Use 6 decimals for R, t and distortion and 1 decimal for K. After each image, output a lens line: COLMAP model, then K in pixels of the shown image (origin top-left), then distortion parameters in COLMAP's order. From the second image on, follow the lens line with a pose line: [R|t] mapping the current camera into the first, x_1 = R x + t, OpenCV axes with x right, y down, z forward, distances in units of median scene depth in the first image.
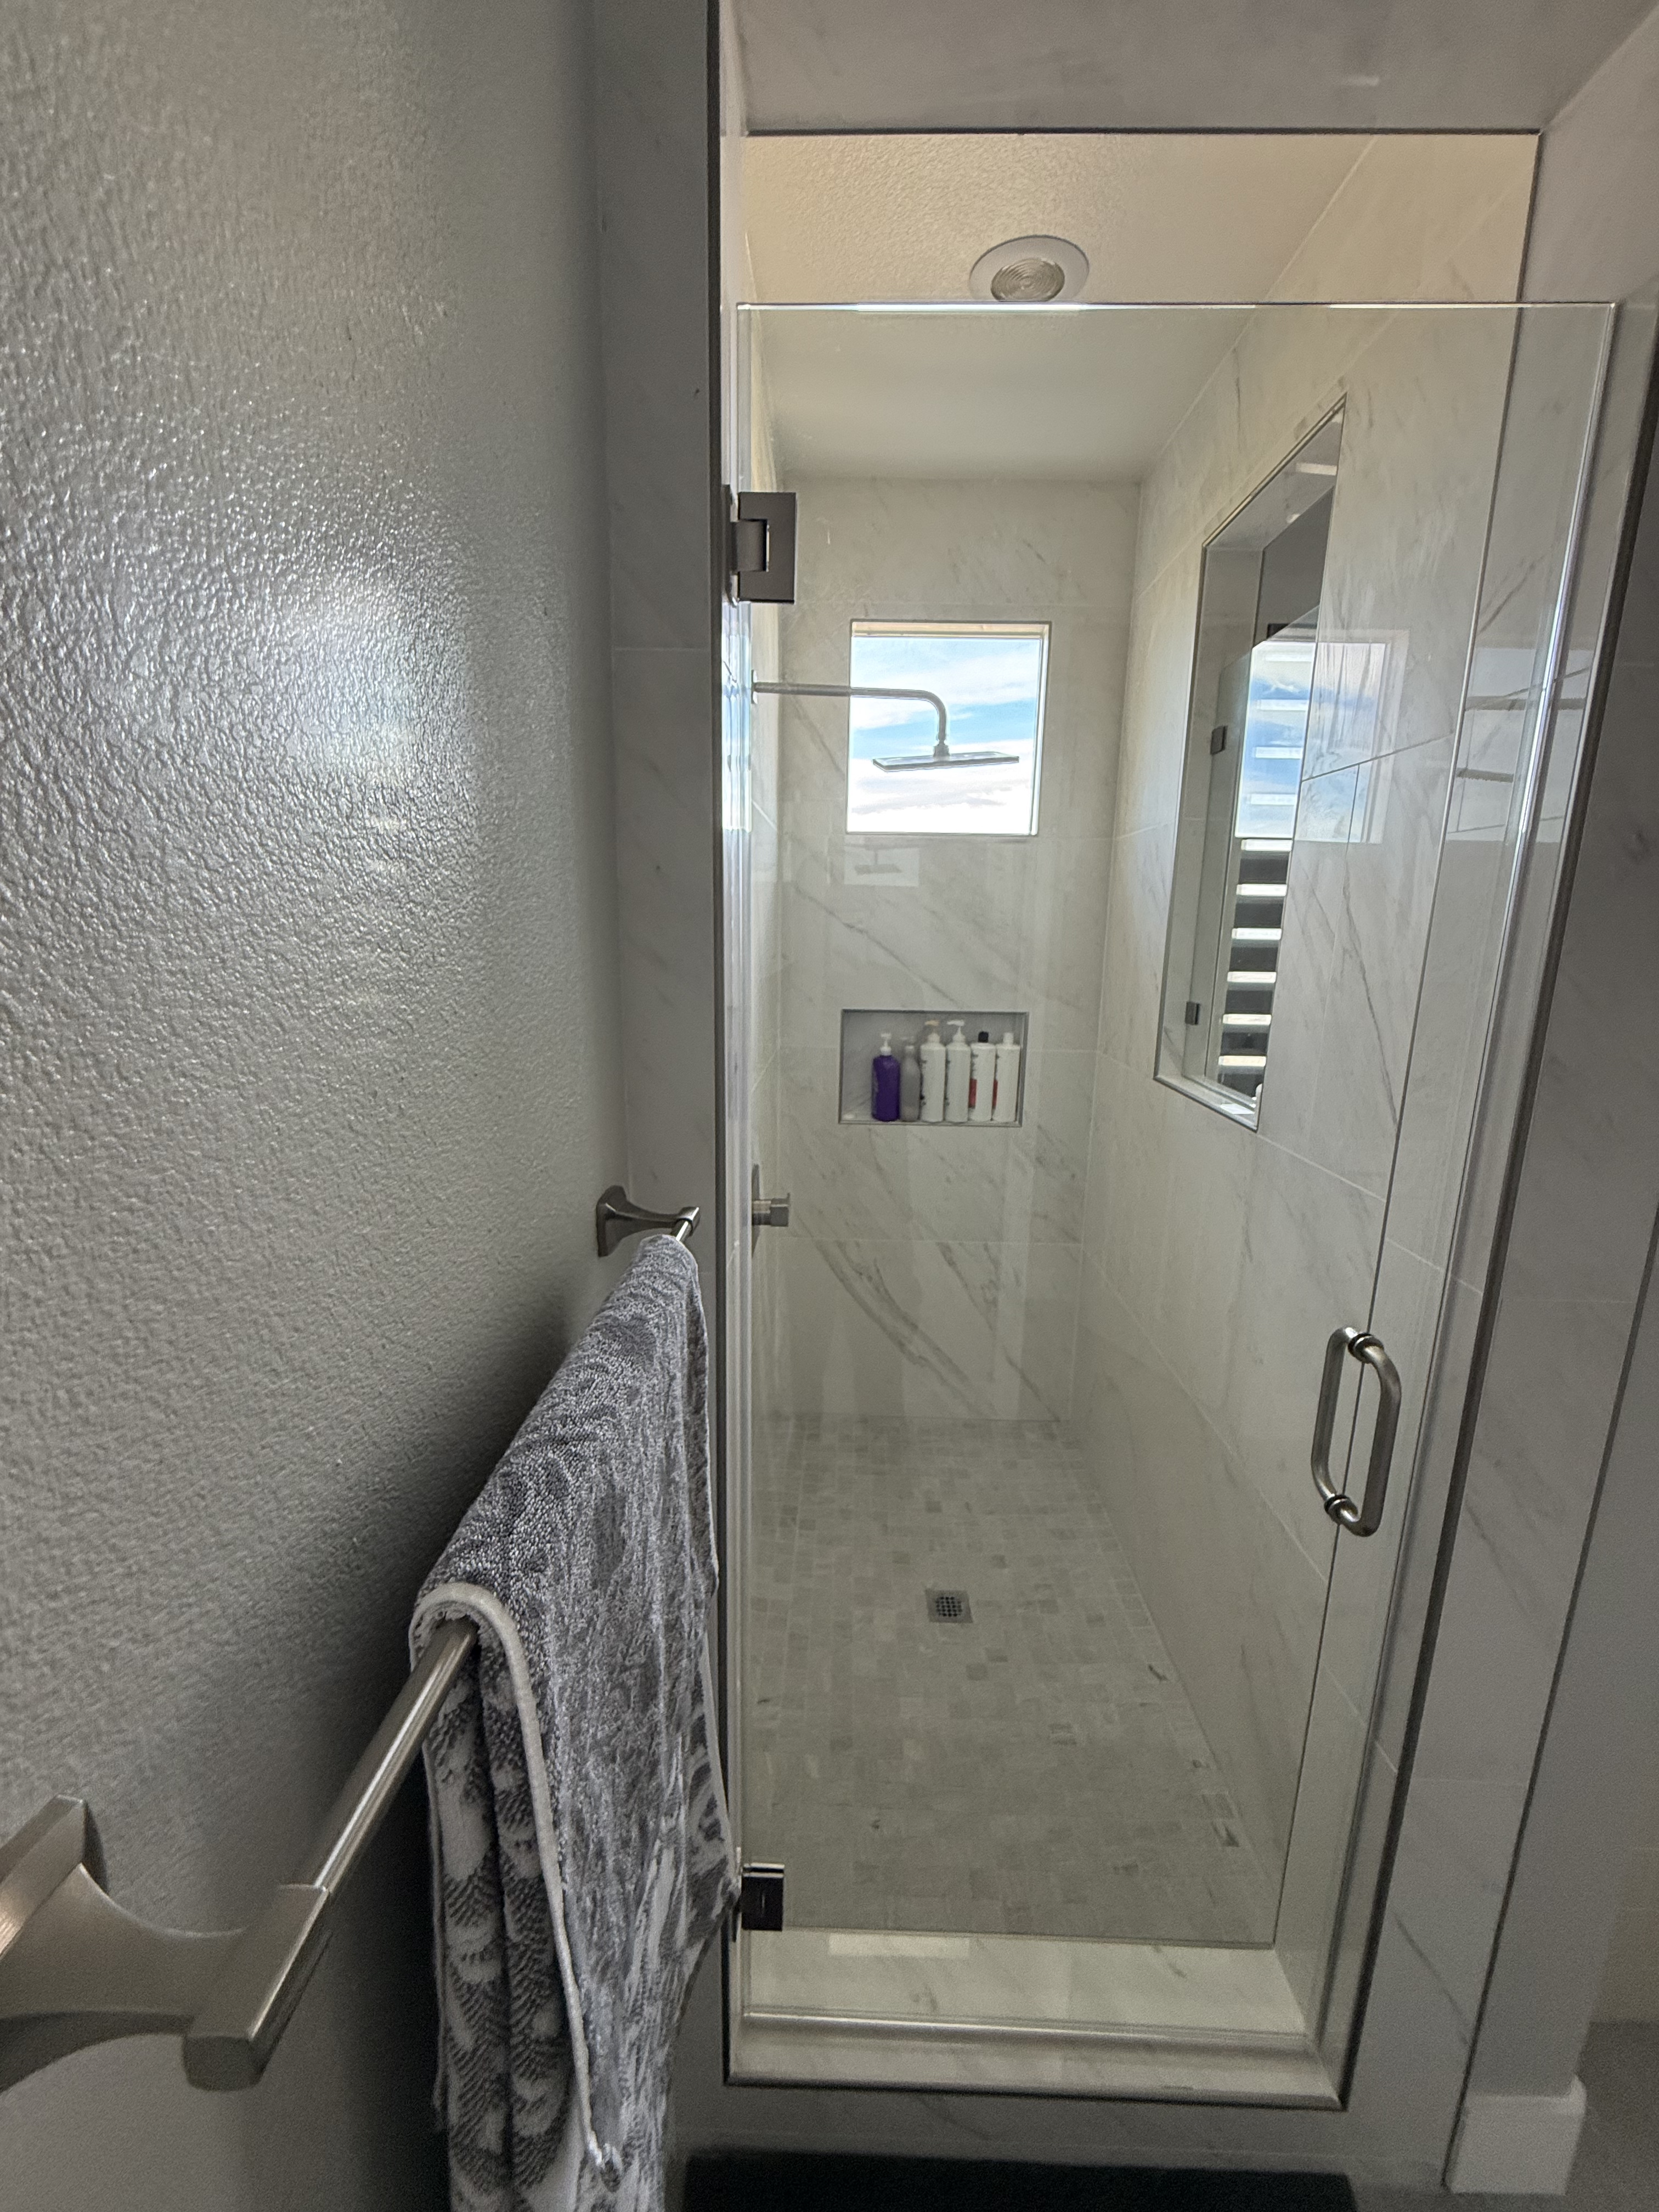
lens RADIAL K [[870.2, 0, 824.6], [0, 870.2, 1105.6], [0, 0, 1]] dist [-0.010155, 0.001738]
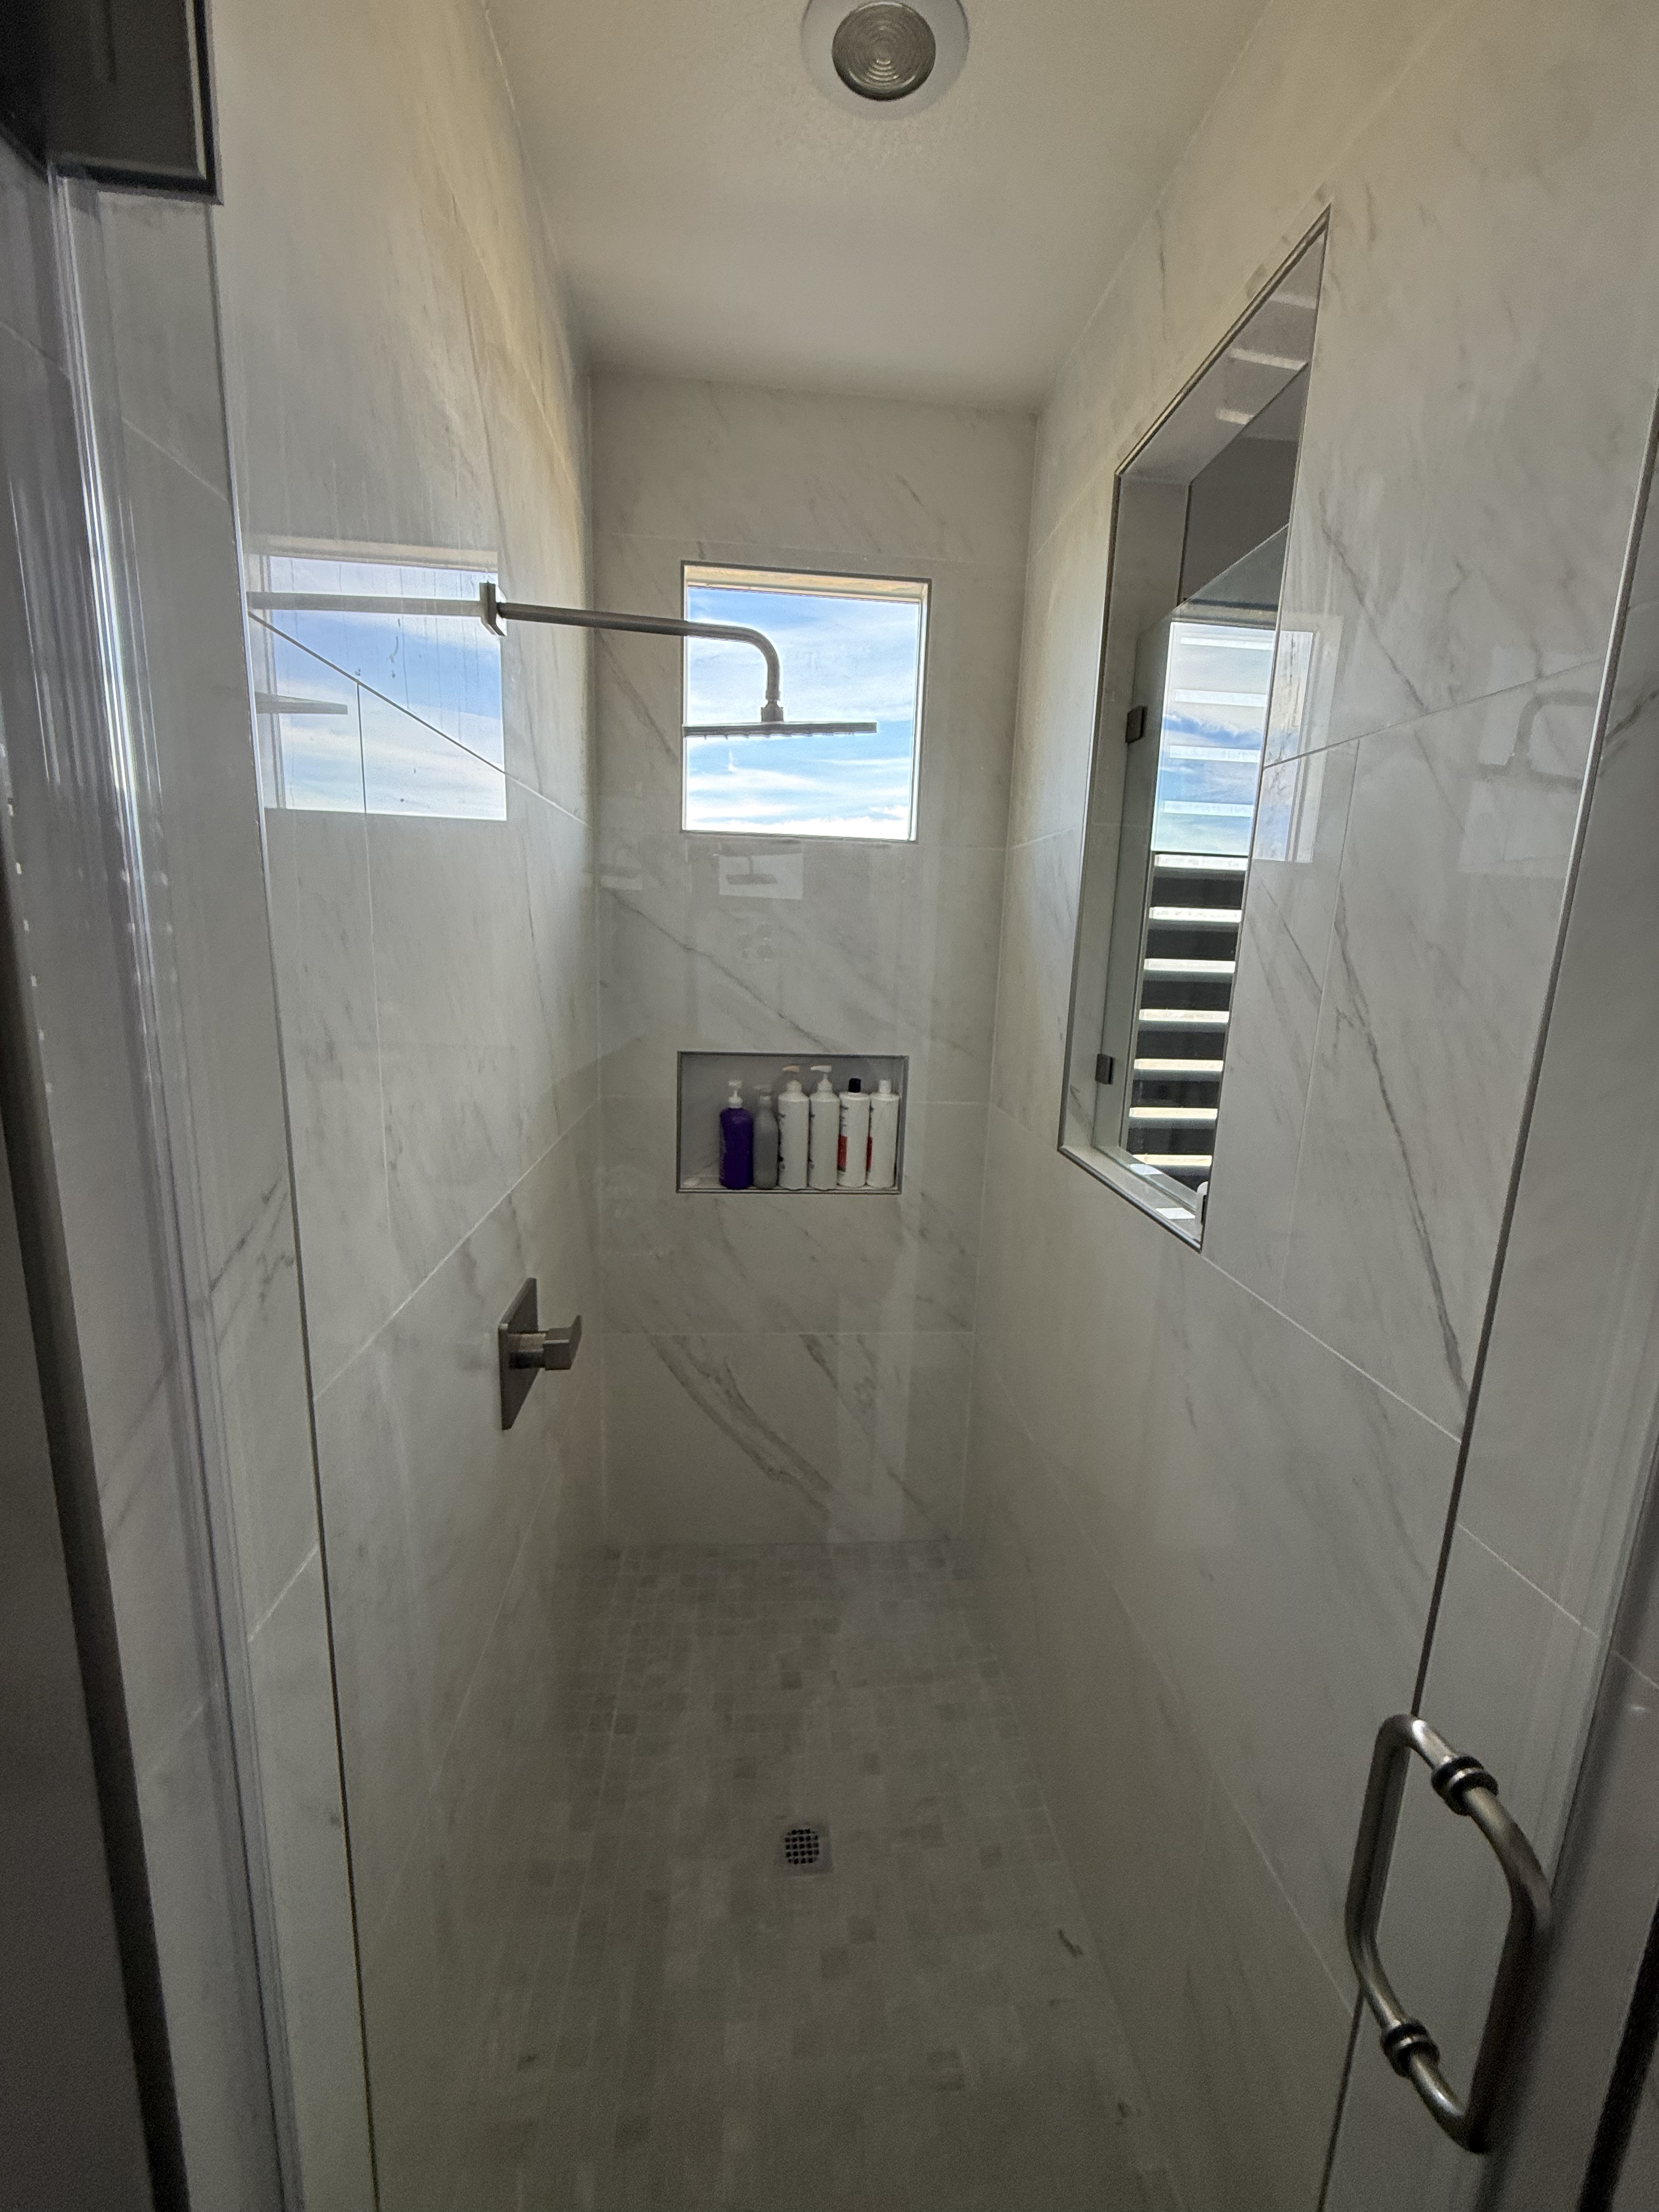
lens RADIAL K [[870.2, 0, 829.8], [0, 870.2, 1099.0], [0, 0, 1]] dist [-0.010155, 0.001738]
pose [[0.993234, -0.001112, 0.116128, 0.069516], [0.003217, 0.999834, -0.017939, -0.055439], [-0.116088, 0.018191, 0.993072, 0.204493]]
